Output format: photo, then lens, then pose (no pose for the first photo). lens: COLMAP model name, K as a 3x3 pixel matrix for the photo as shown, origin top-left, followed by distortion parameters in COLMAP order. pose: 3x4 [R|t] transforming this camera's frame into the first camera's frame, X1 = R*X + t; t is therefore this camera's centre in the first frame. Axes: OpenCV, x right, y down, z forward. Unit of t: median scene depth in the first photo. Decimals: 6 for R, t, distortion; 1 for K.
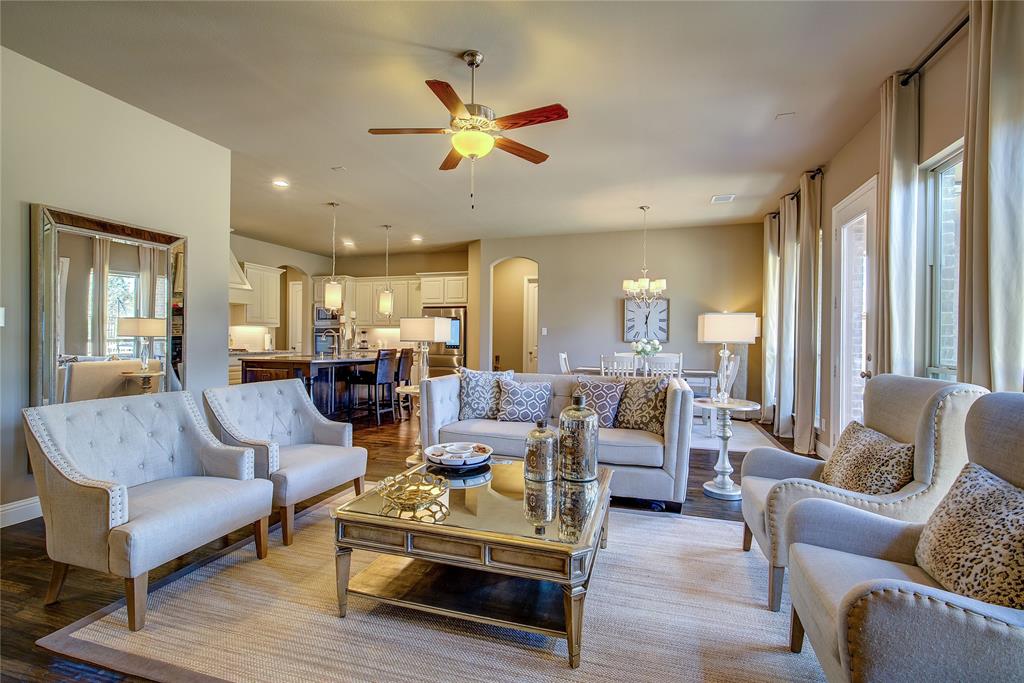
lens RADIAL K [[457.7, 0, 513.0], [0, 457.7, 342.9], [0, 0, 1]] dist [-0.008644, 0.003716]
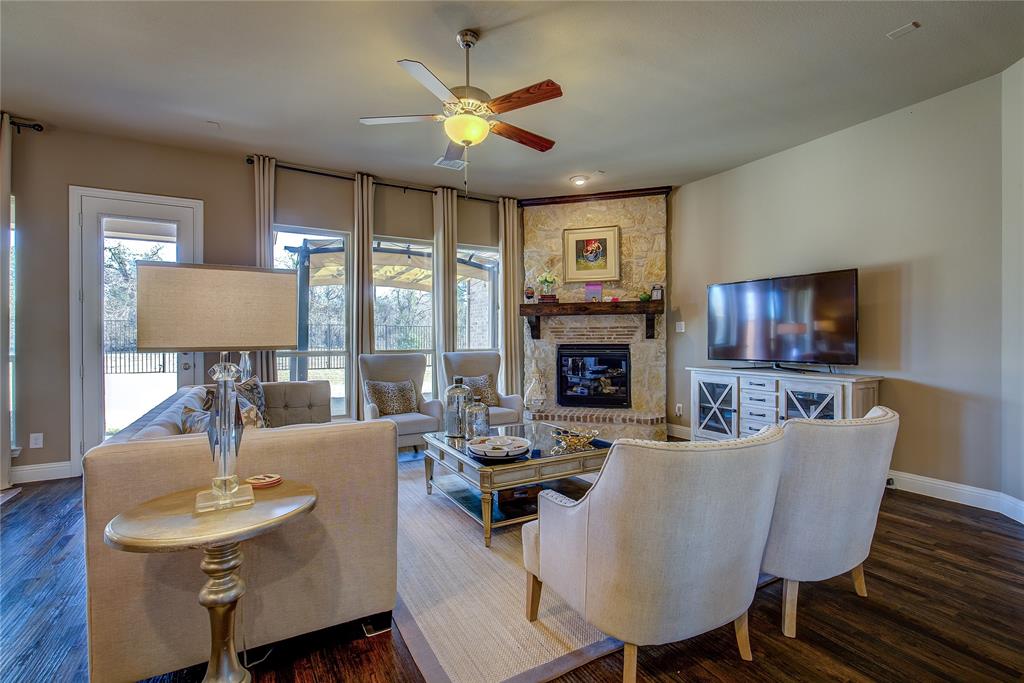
lens RADIAL K [[457.7, 0, 511.7], [0, 457.7, 341.0], [0, 0, 1]] dist [-0.008644, 0.003716]
pose [[-0.724338, -0.010706, 0.689362, -0.264704], [0.003547, 0.999808, 0.019254, -0.005881], [-0.689436, 0.016392, -0.724161, 0.537221]]
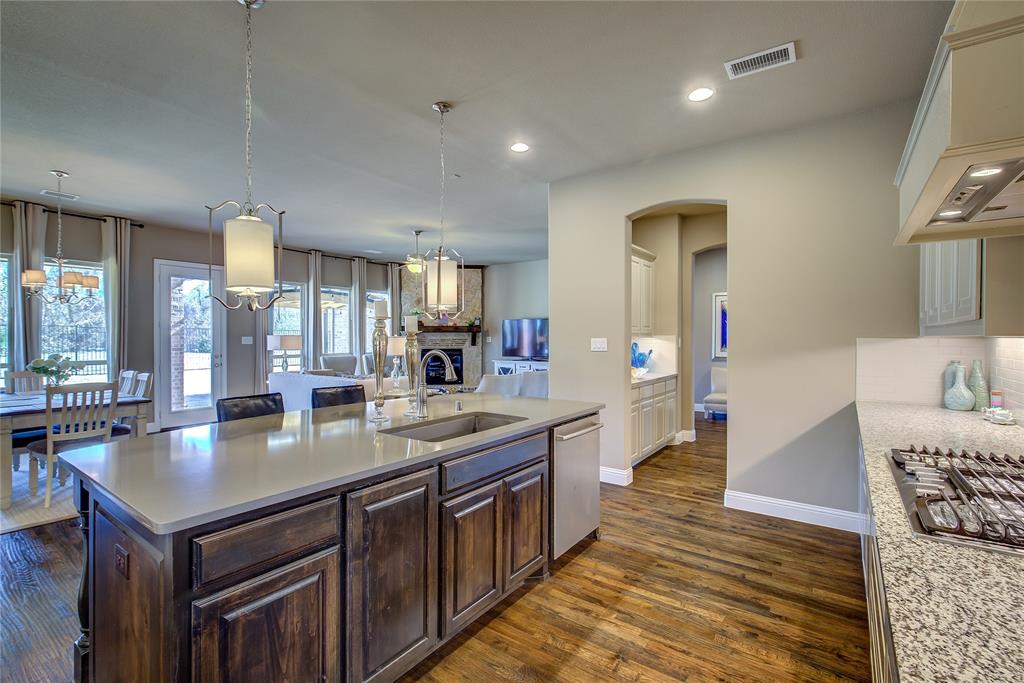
lens RADIAL K [[457.7, 0, 517.2], [0, 457.7, 337.8], [0, 0, 1]] dist [-0.008644, 0.003716]
pose [[-0.947746, -0.010057, 0.318866, -0.452194], [-0.005607, 0.999874, 0.014870, -0.034886], [-0.318976, 0.012305, -0.947683, 1.035131]]
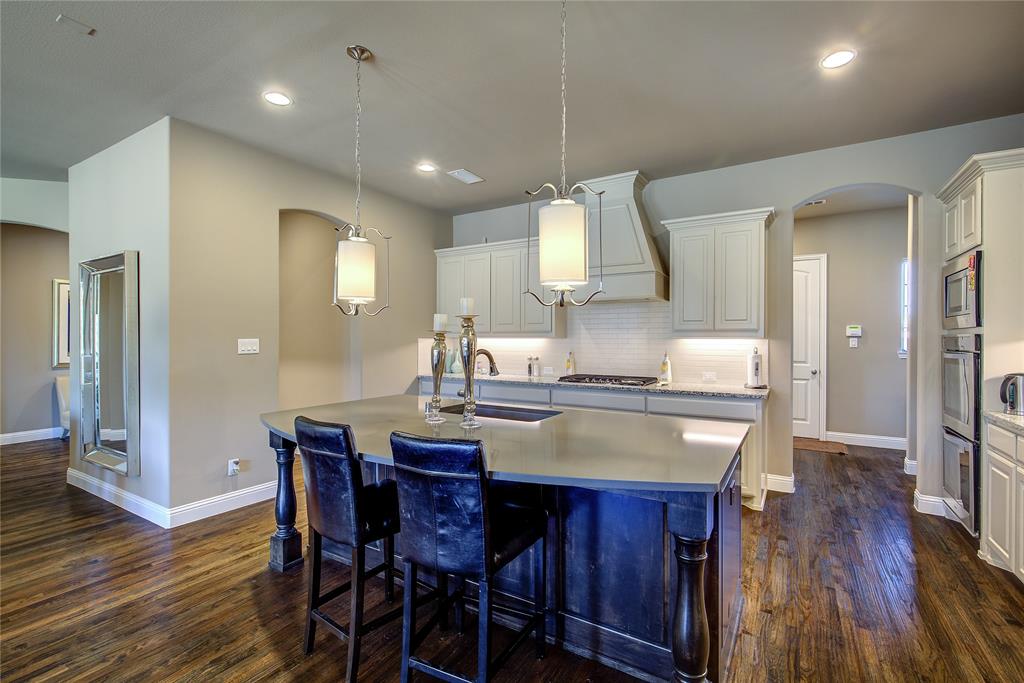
lens RADIAL K [[457.7, 0, 513.8], [0, 457.7, 341.0], [0, 0, 1]] dist [-0.008644, 0.003716]
pose [[-0.248923, -0.004248, -0.968514, -0.016330], [-0.014213, 0.999899, -0.000733, -0.028278], [0.968419, 0.013583, -0.248958, 0.876550]]
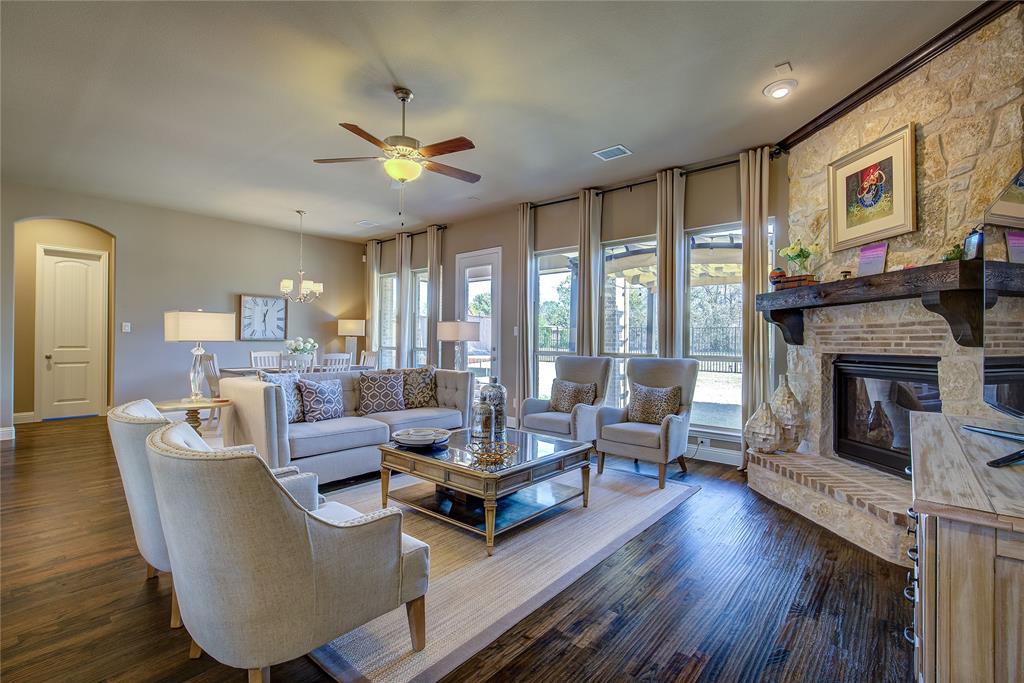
lens RADIAL K [[457.7, 0, 519.2], [0, 457.7, 340.9], [0, 0, 1]] dist [-0.008644, 0.003716]
pose [[0.393115, -0.007702, 0.919457, -0.340430], [0.005721, 0.999966, 0.005930, -0.003197], [-0.919471, 0.002929, 0.393146, 0.092533]]
